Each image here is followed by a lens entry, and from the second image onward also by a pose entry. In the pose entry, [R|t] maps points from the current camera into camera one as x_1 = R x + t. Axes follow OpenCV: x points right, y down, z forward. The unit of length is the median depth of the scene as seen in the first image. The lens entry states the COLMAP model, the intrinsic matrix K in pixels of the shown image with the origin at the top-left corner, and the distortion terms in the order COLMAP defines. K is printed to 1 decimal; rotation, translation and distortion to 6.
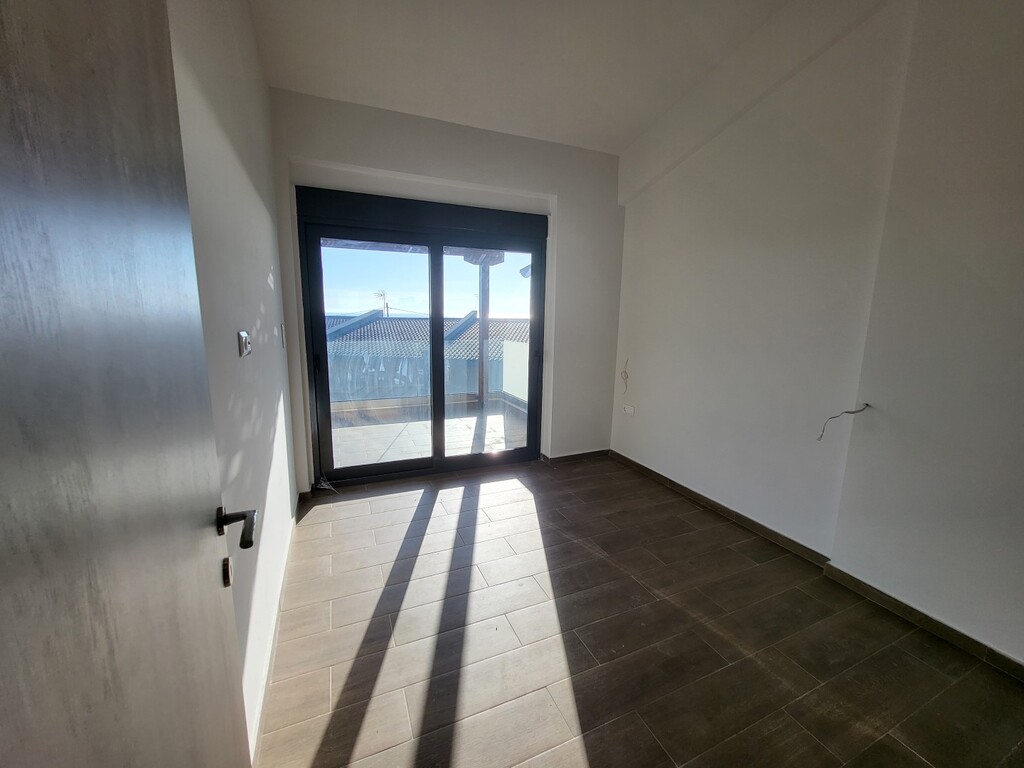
lens RADIAL K [[410.3, 0, 512.0], [0, 410.3, 384.0], [0, 0, 1]] dist [0.011295, 0.000041]
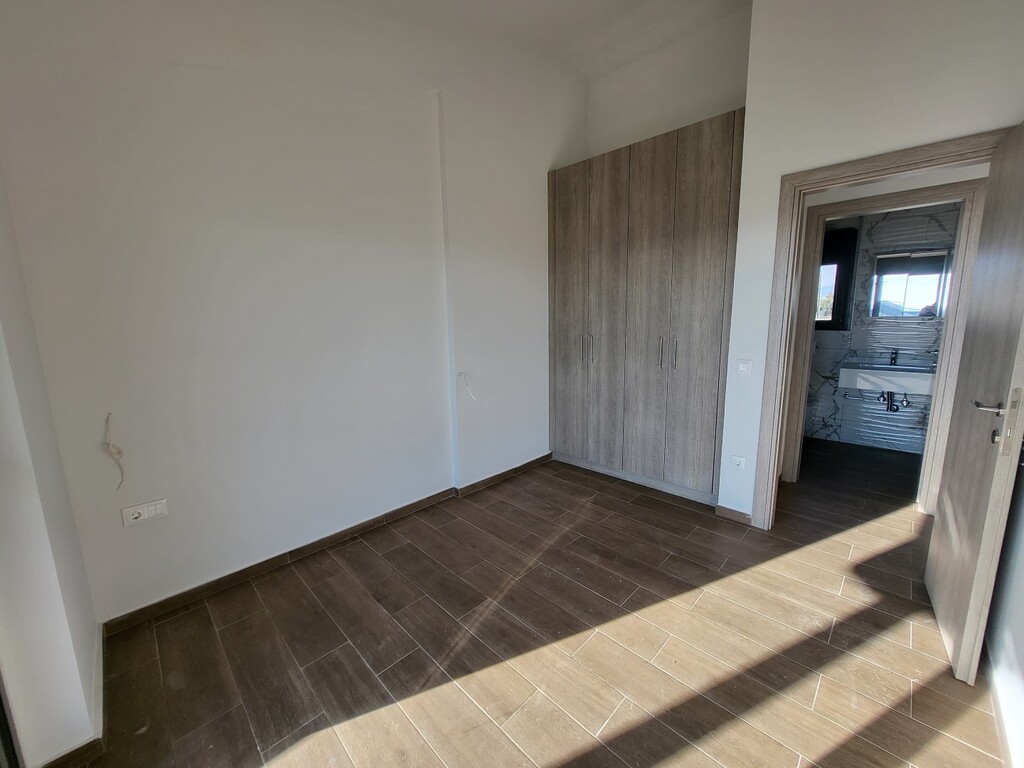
lens RADIAL K [[401.3, 0, 508.9], [0, 401.3, 375.9], [0, 0, 1]] dist [-0.010131, -0.000036]
pose [[-0.370167, -0.152979, 0.916283, -0.522457], [0.166927, 0.959339, 0.227604, -0.233299], [-0.913844, 0.237203, -0.329580, 1.244030]]
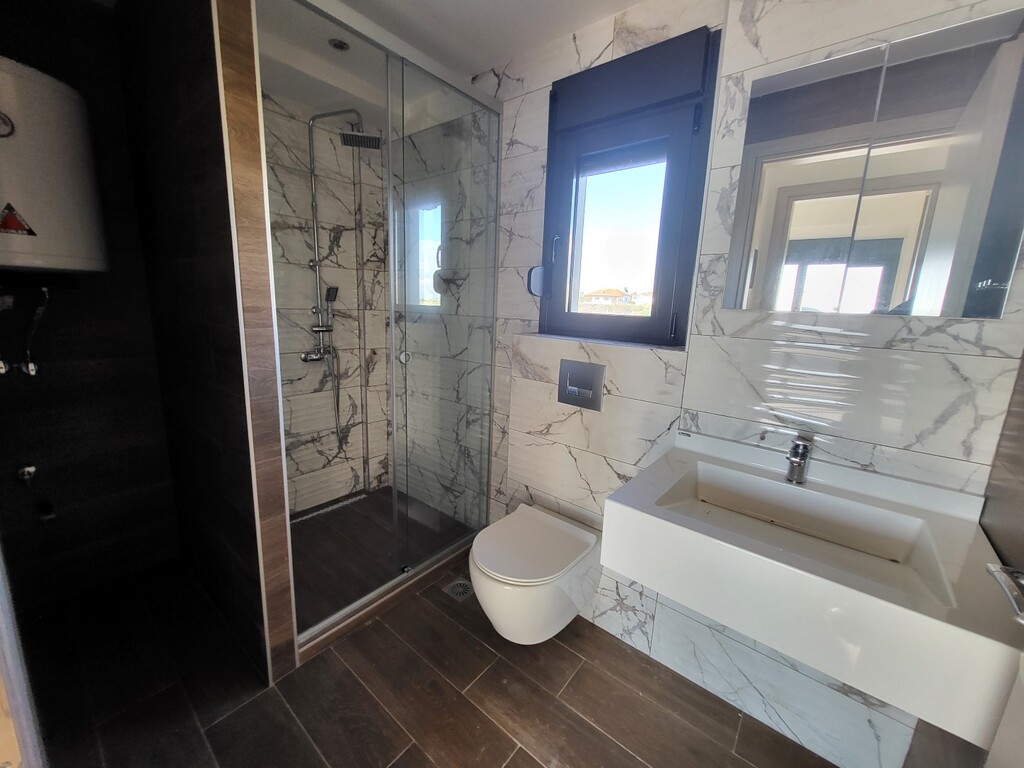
lens RADIAL K [[401.3, 0, 508.9], [0, 401.3, 375.9], [0, 0, 1]] dist [-0.010131, -0.000036]
pose [[-0.453585, -0.200473, 0.868373, -0.262374], [0.100816, 0.956575, 0.273496, -0.116153], [-0.885492, 0.211600, -0.413677, 0.668873]]
